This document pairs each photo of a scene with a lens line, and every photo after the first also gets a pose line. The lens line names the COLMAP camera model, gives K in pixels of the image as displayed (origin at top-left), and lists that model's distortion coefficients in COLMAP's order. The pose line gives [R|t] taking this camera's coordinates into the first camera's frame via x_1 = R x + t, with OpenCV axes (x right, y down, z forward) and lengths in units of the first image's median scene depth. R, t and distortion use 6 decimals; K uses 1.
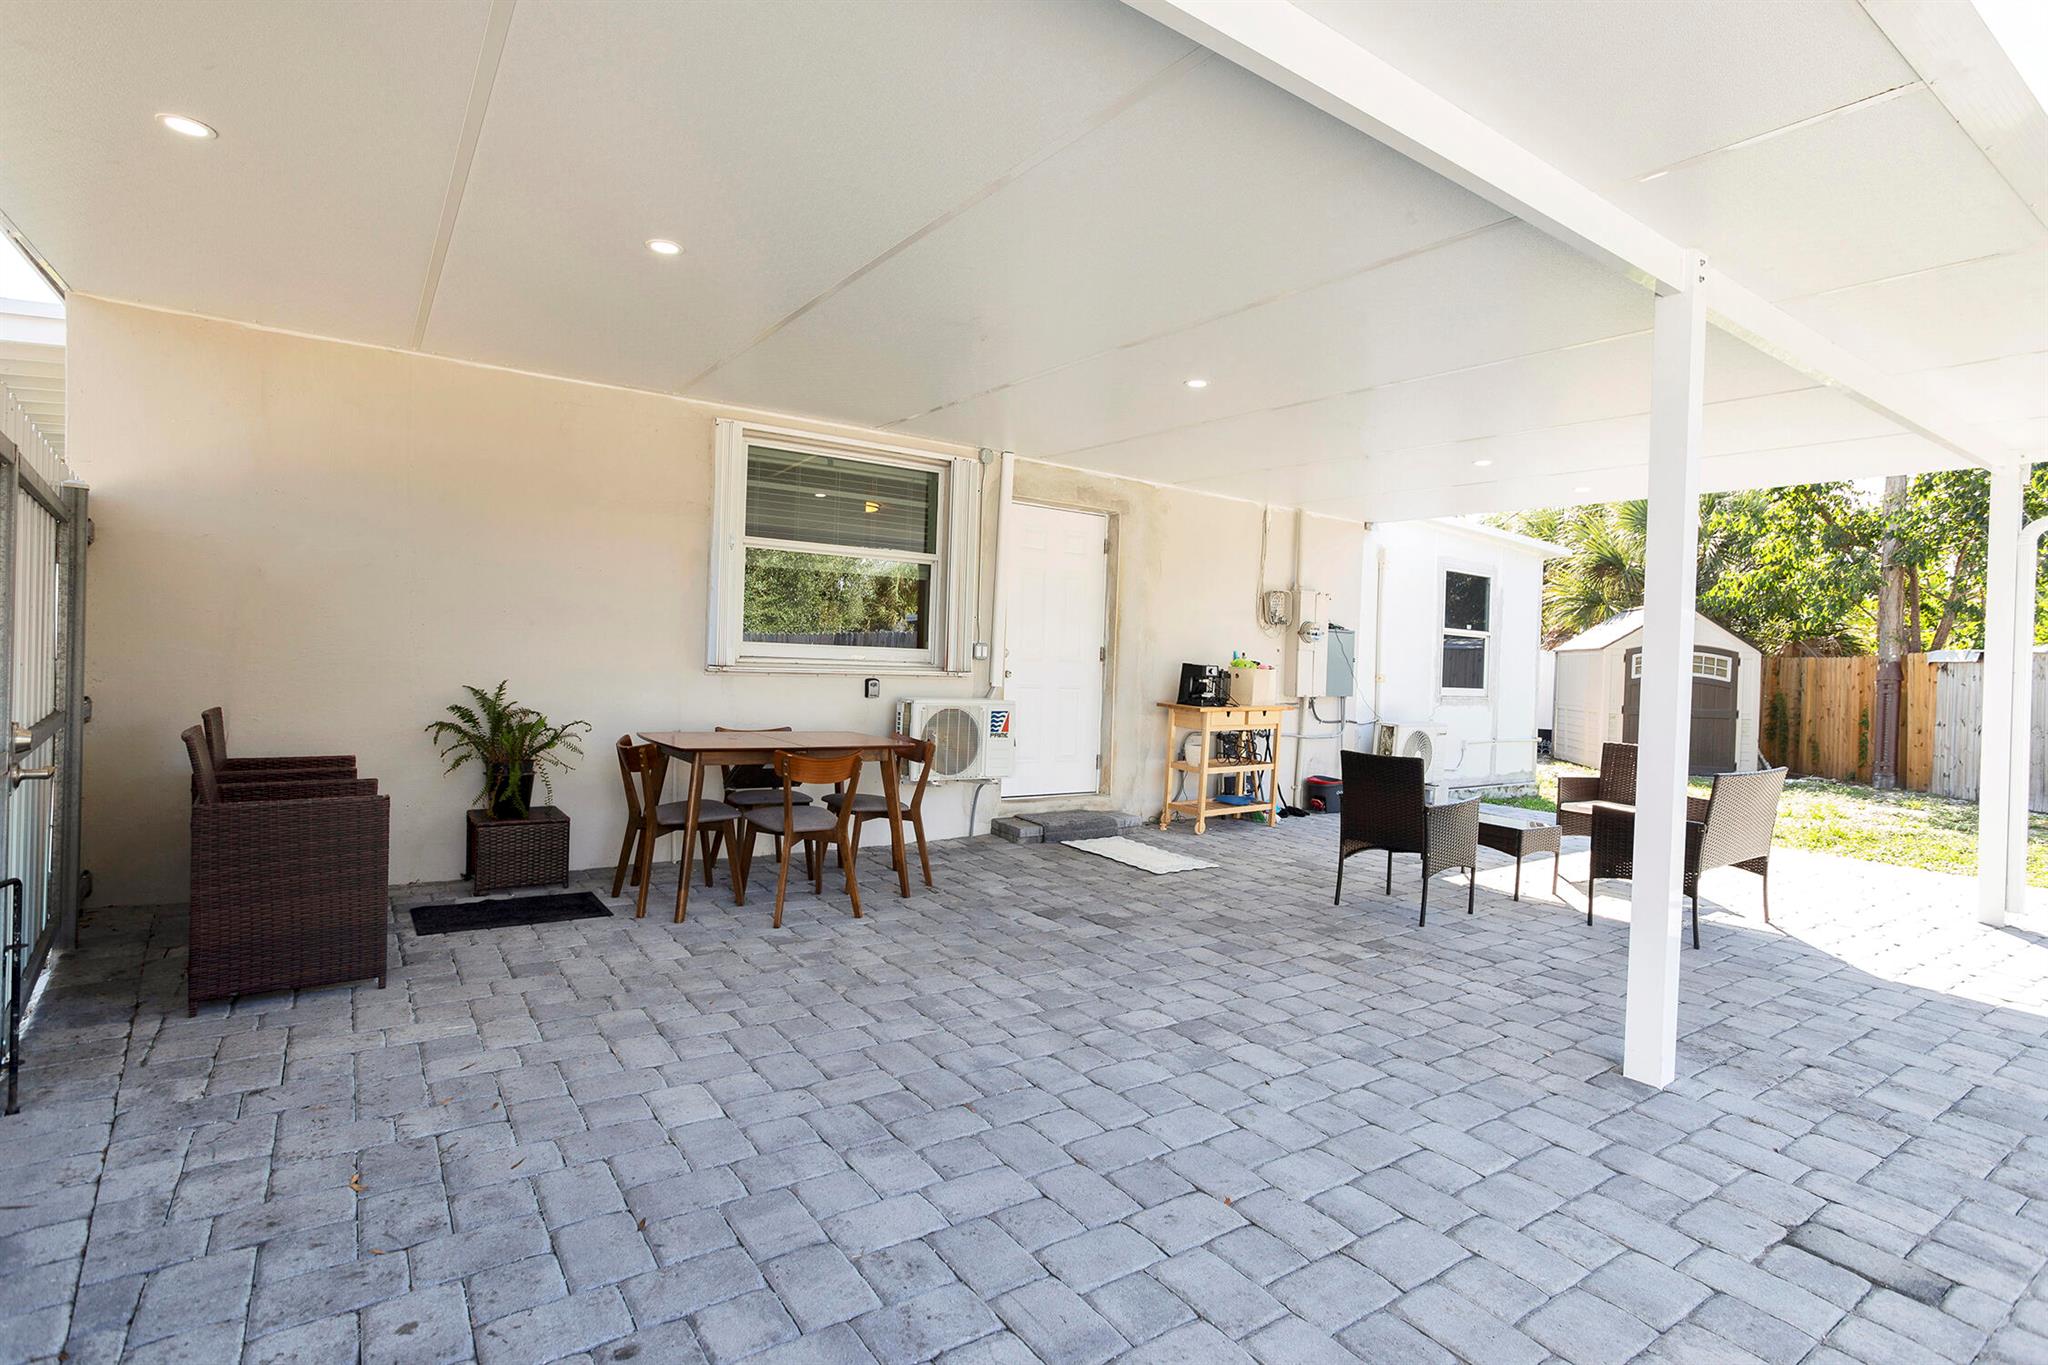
lens RADIAL K [[981.5, 0, 1012.9], [0, 981.5, 682.4], [0, 0, 1]] dist [-0.015868, 0.000889]
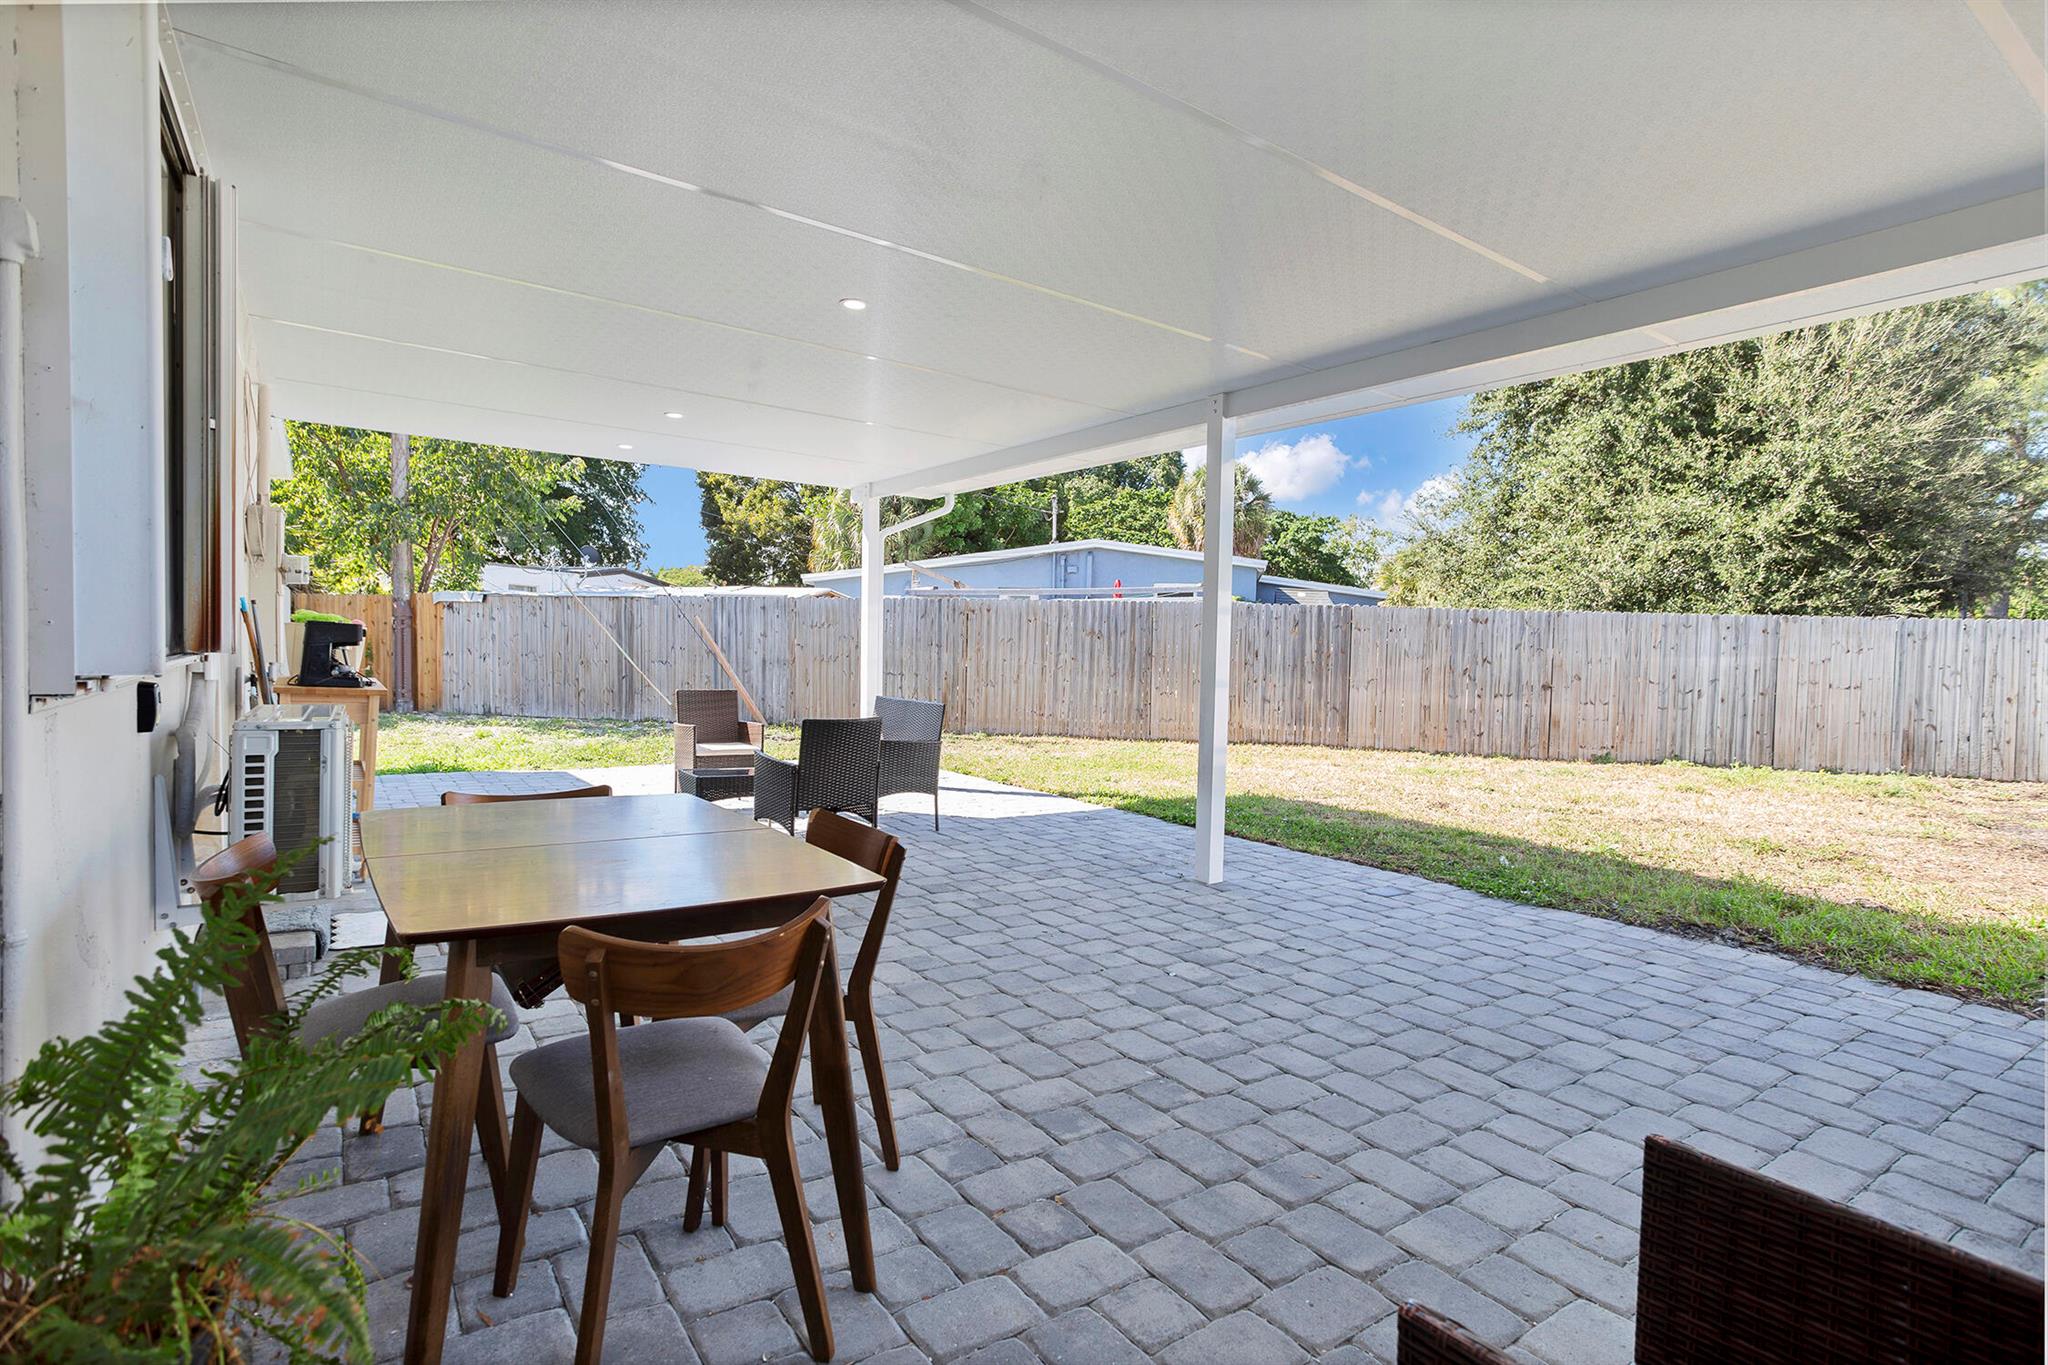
lens RADIAL K [[981.5, 0, 1013.4], [0, 981.5, 679.2], [0, 0, 1]] dist [-0.015868, 0.000889]
pose [[-0.006462, -0.063146, 0.997983, -0.996061], [-0.017314, 0.997862, 0.063026, -0.053708], [-0.999829, -0.016872, -0.007542, 1.274248]]
